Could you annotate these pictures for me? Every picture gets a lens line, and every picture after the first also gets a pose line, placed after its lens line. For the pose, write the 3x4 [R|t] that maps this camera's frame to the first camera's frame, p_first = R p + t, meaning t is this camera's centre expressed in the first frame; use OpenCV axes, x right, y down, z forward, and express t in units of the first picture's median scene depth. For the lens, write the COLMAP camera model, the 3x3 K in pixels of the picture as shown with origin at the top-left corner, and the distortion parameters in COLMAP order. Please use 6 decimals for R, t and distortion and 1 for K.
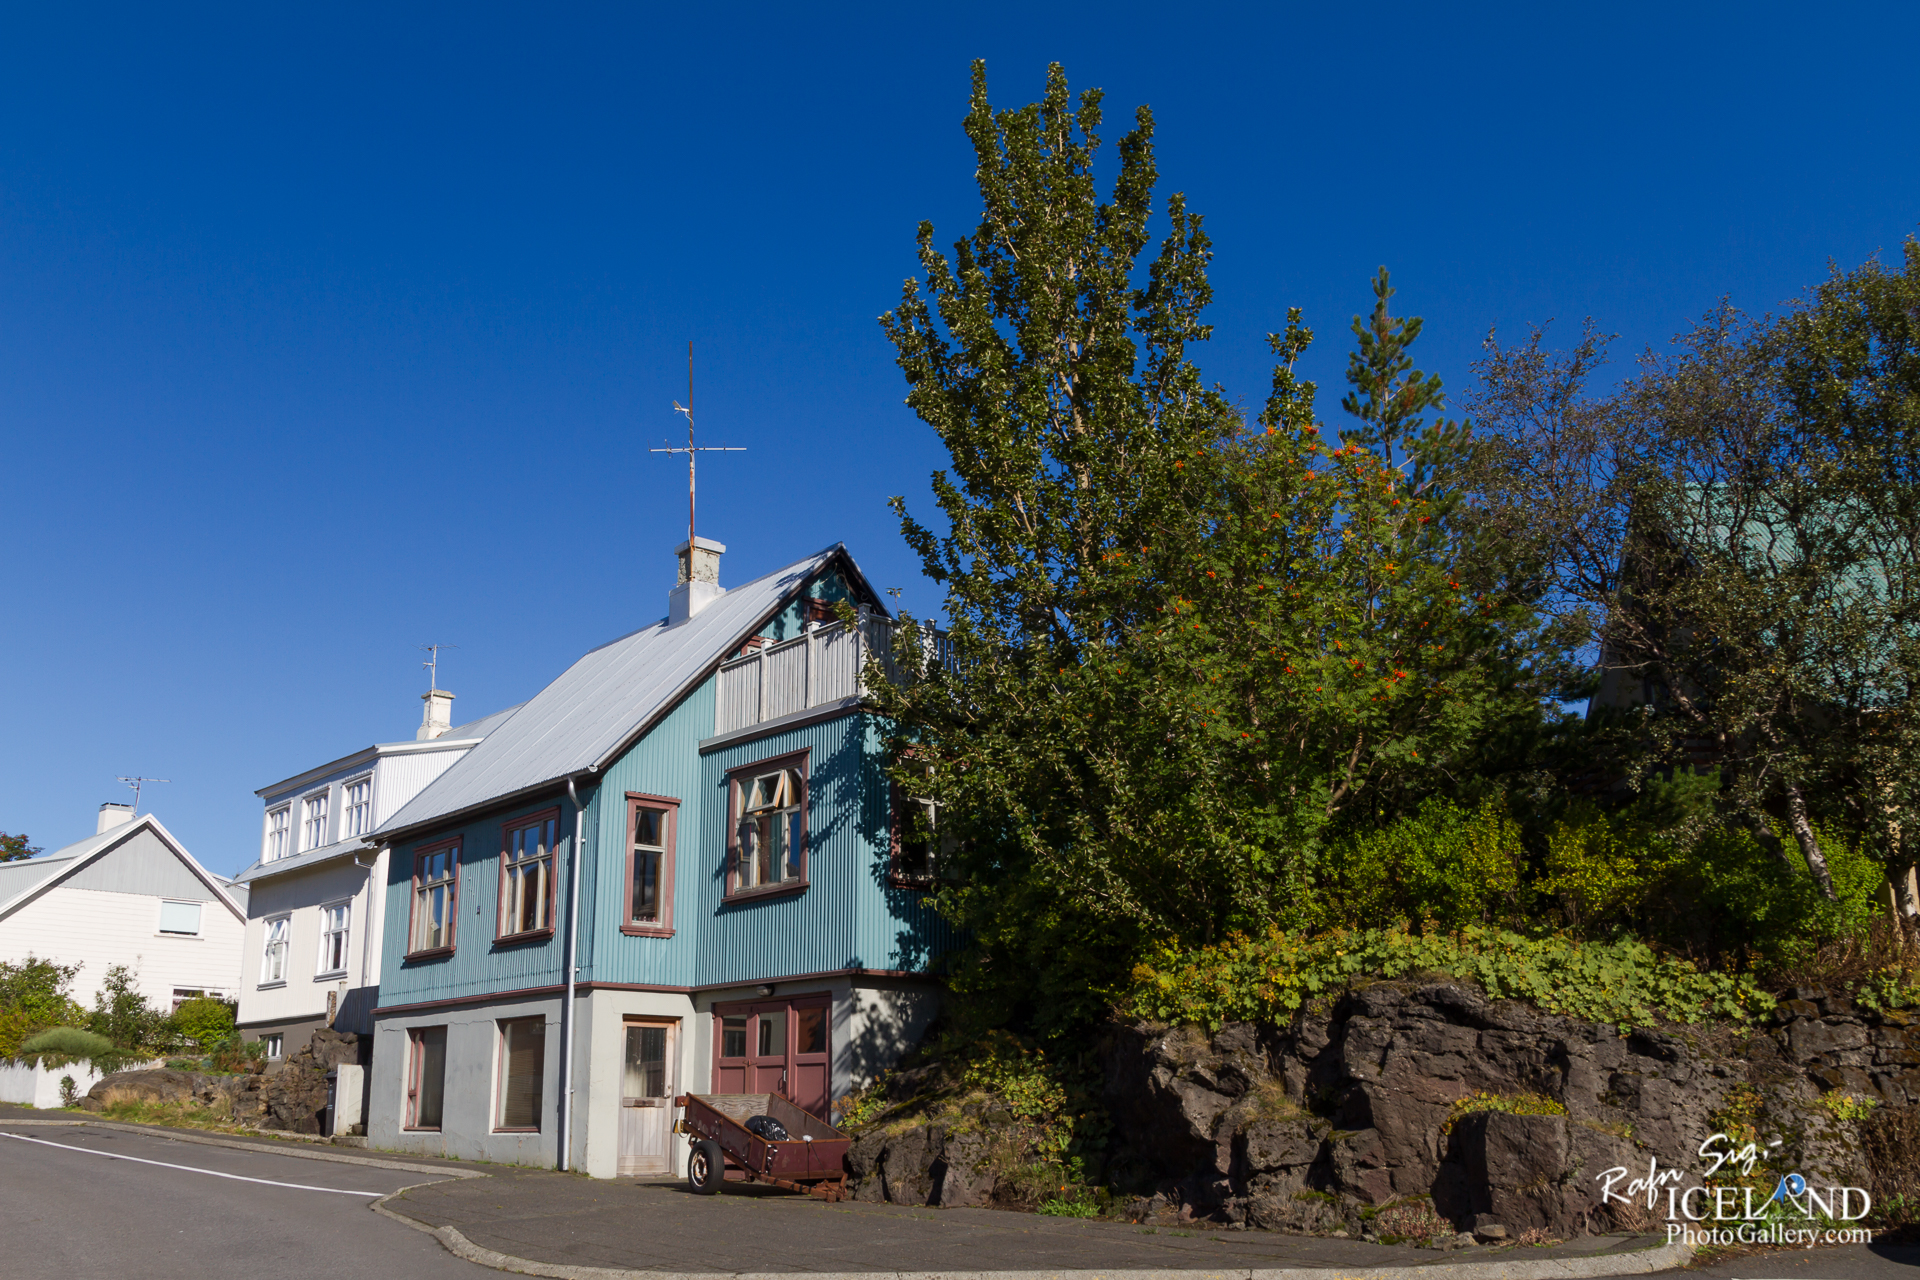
lens RADIAL K [[1813.2, 0, 946.8], [0, 1813.2, 631.4], [0, 0, 1]] dist [-0.042795, 0.000000]
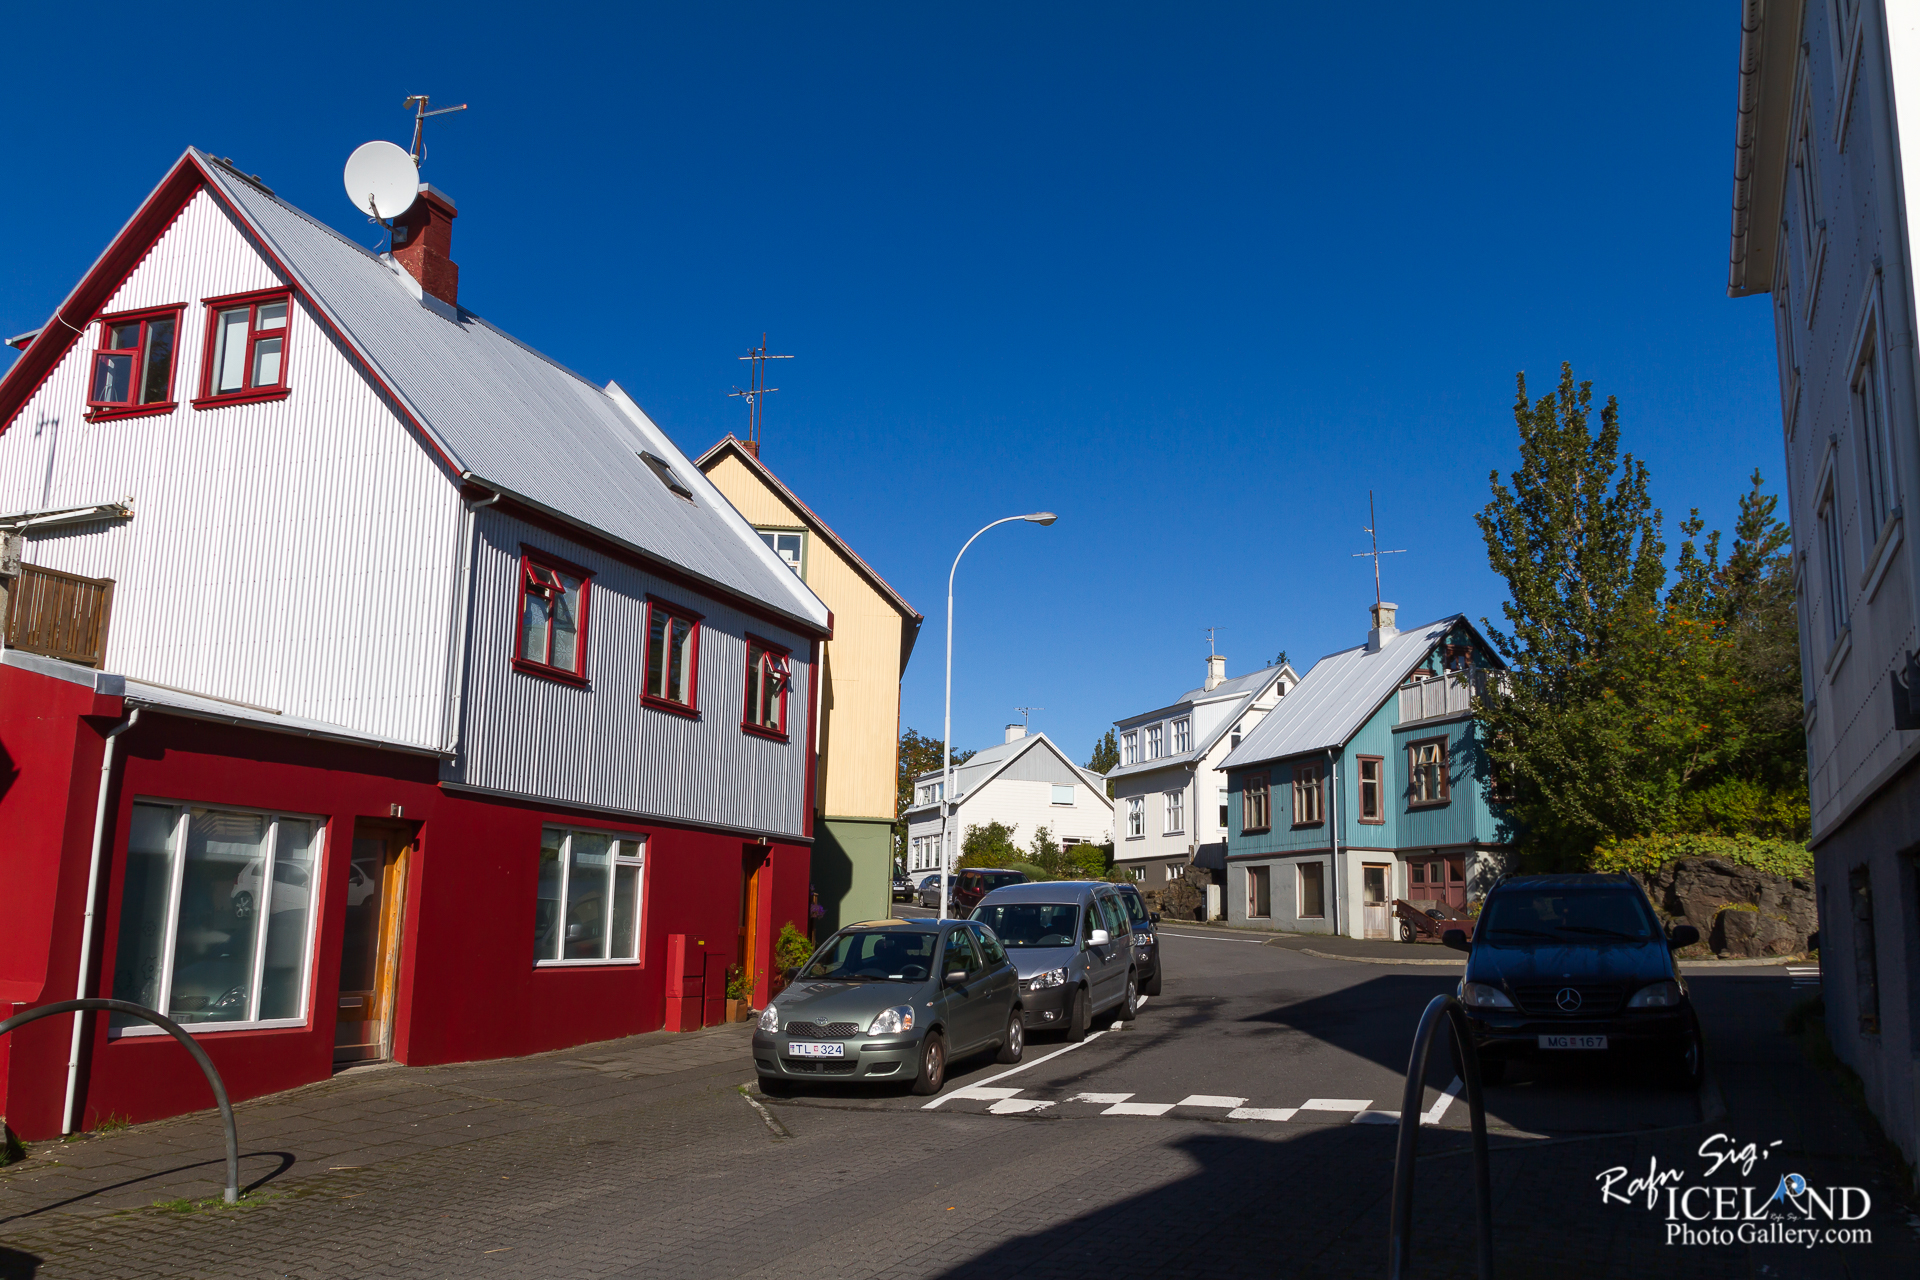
lens RADIAL K [[1640.4, 0, 947.9], [0, 1640.4, 647.3], [0, 0, 1]] dist [0.012293, -0.008824]
pose [[0.924447, -0.043664, -0.378801, 0.106485], [0.078581, 0.993914, 0.077207, -0.216206], [0.373125, -0.101140, 0.922252, -0.891864]]
